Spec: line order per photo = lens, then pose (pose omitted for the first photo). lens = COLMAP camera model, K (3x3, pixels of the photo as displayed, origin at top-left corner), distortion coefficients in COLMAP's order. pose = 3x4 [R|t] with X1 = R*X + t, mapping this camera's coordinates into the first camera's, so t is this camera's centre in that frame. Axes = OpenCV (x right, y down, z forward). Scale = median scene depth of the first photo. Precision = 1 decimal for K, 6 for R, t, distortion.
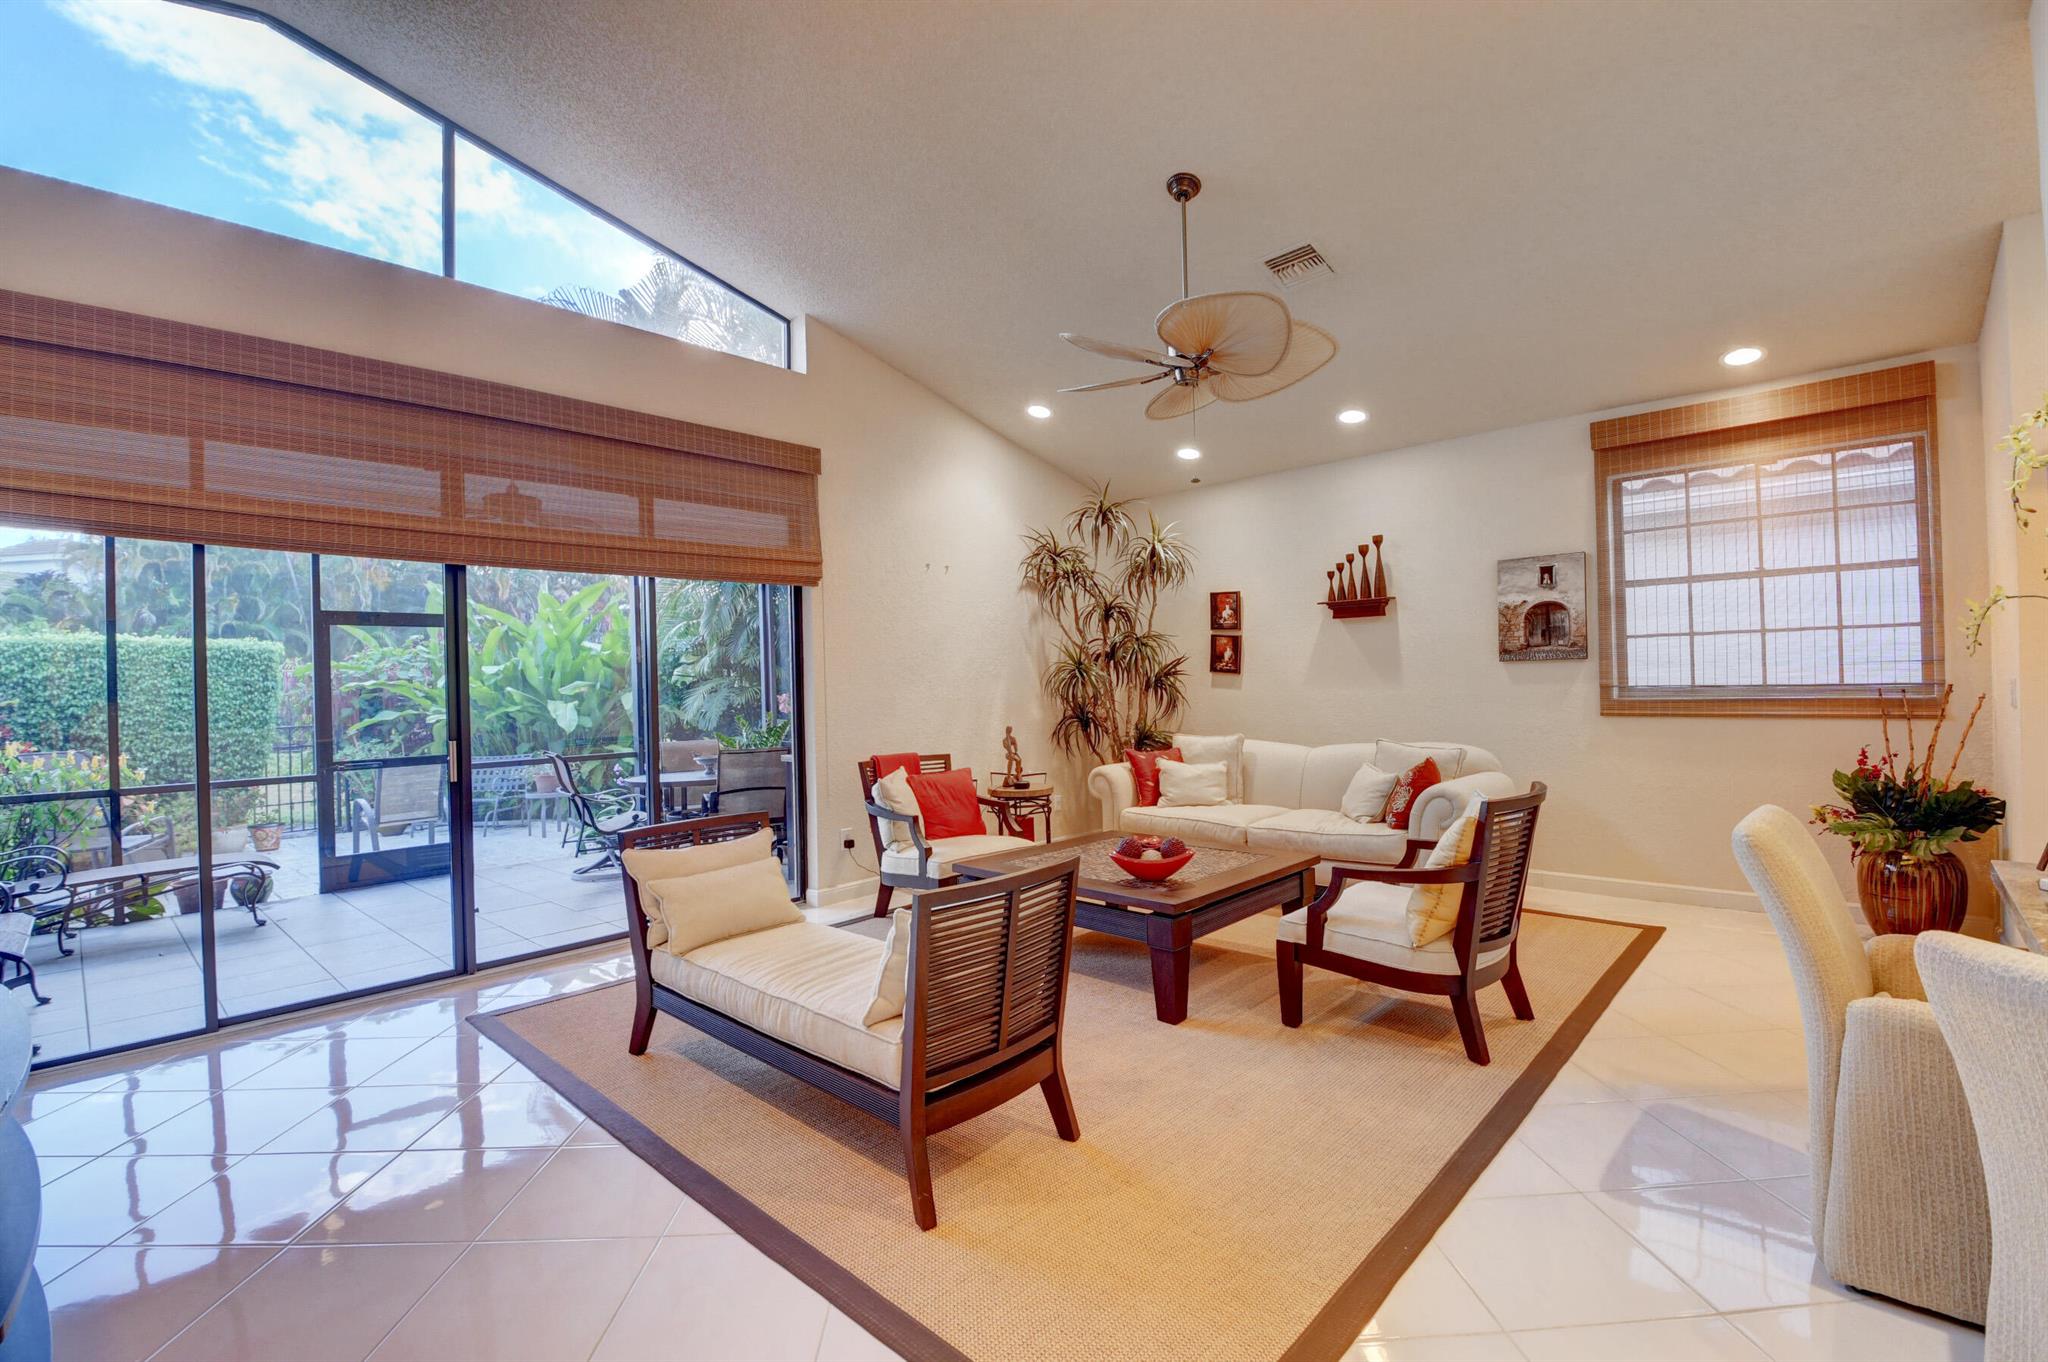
lens RADIAL K [[920.0, 0, 1021.7], [0, 920.0, 687.8], [0, 0, 1]] dist [0.010933, -0.031049]
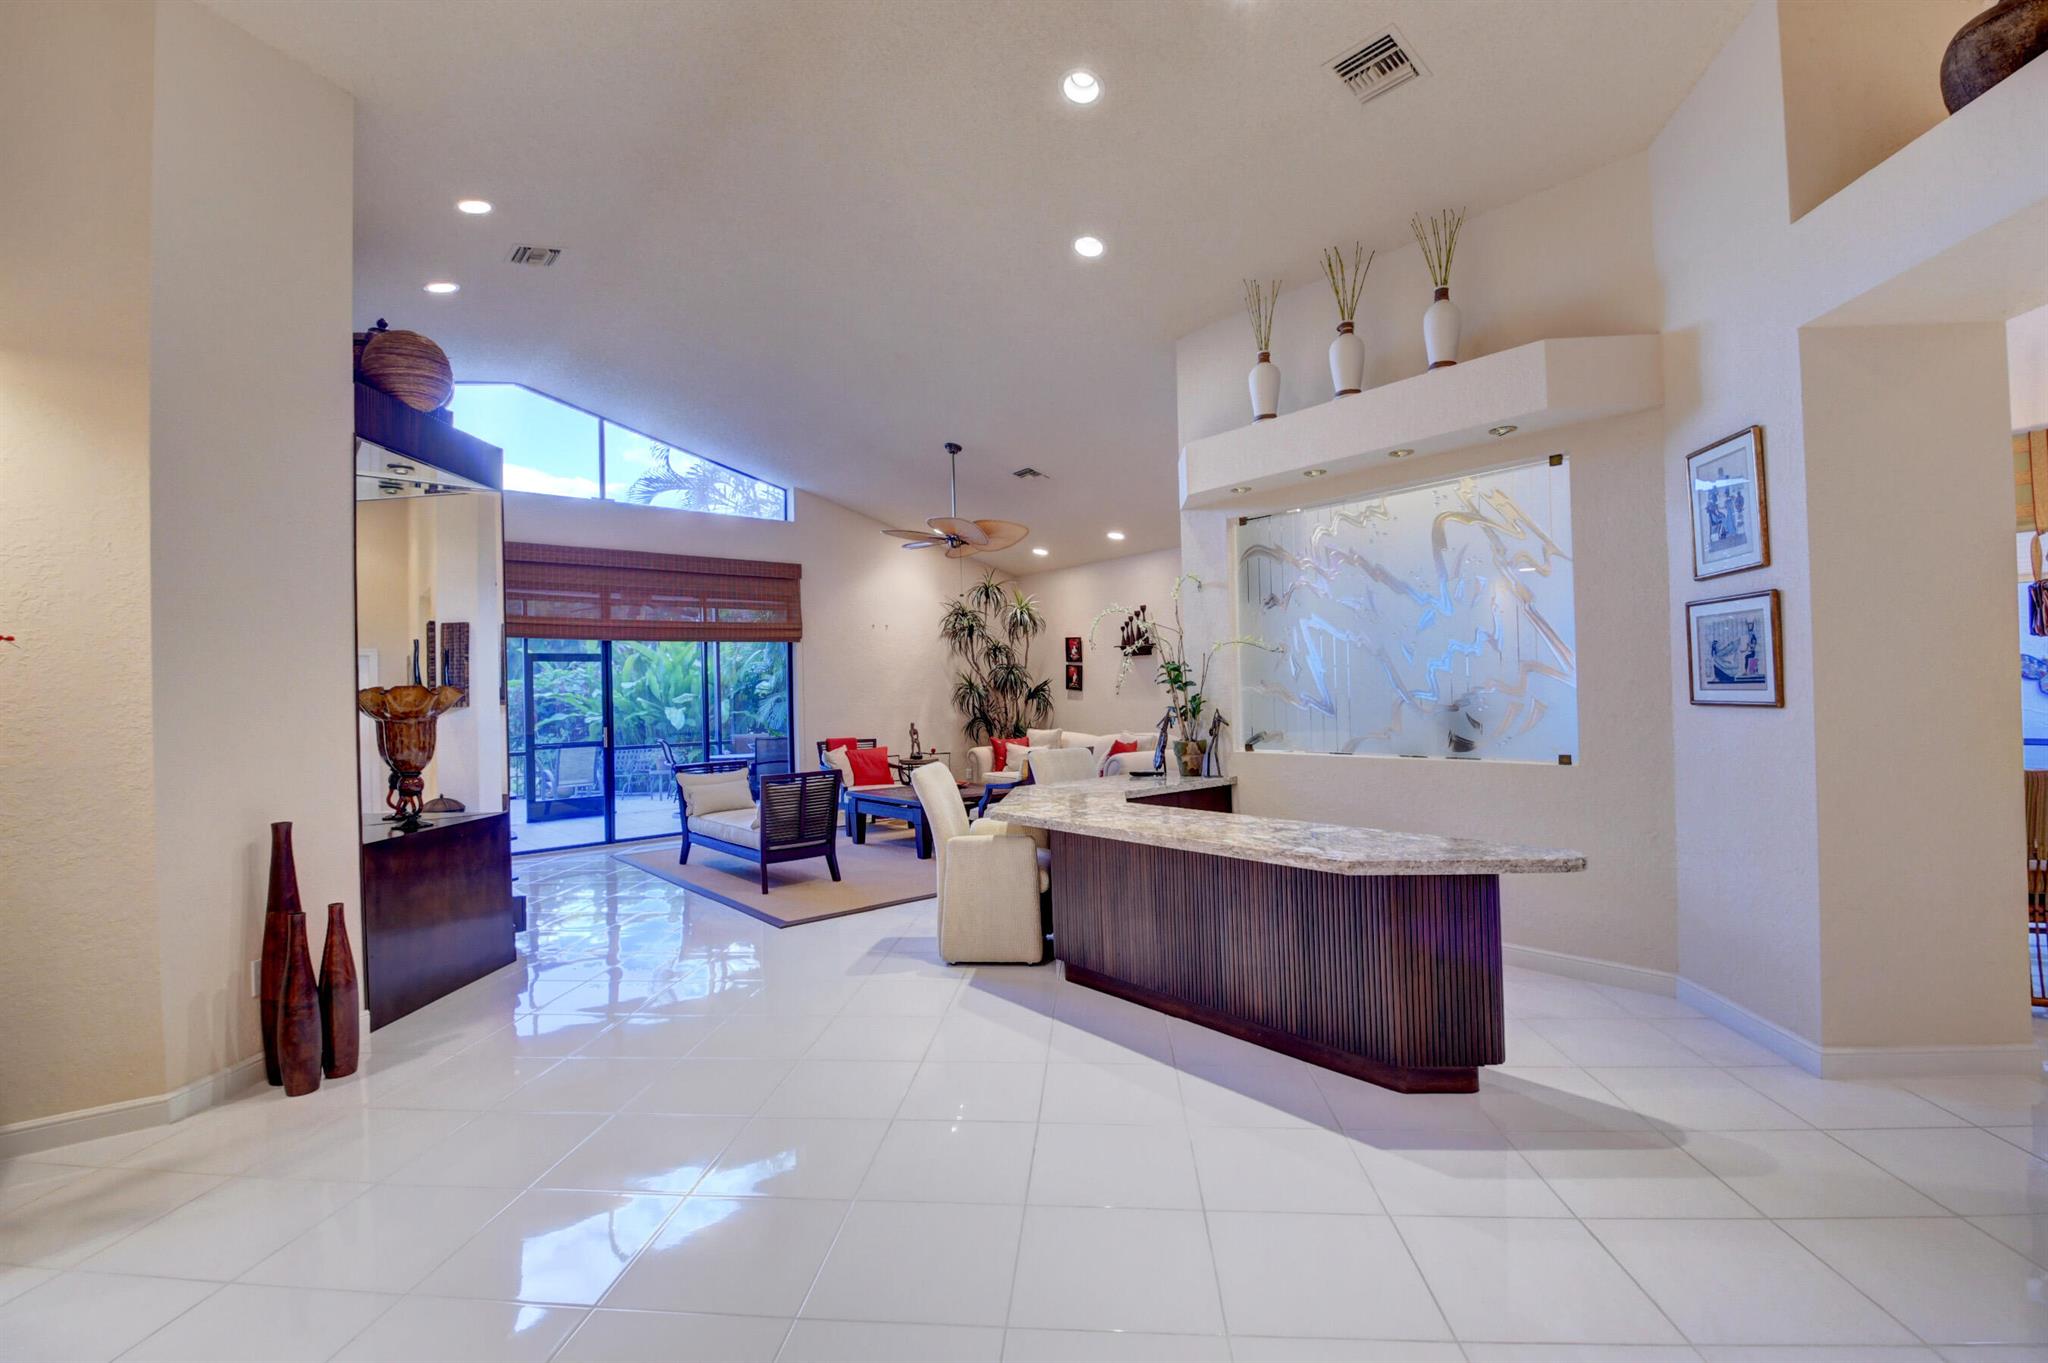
lens RADIAL K [[896.8, 0, 1015.3], [0, 896.8, 683.2], [0, 0, 1]] dist [0.014956, -0.028832]
pose [[0.992821, -0.002291, -0.119592, 0.316313], [0.000748, 0.999916, -0.012942, -0.008035], [0.119611, 0.012759, 0.992739, -0.525974]]
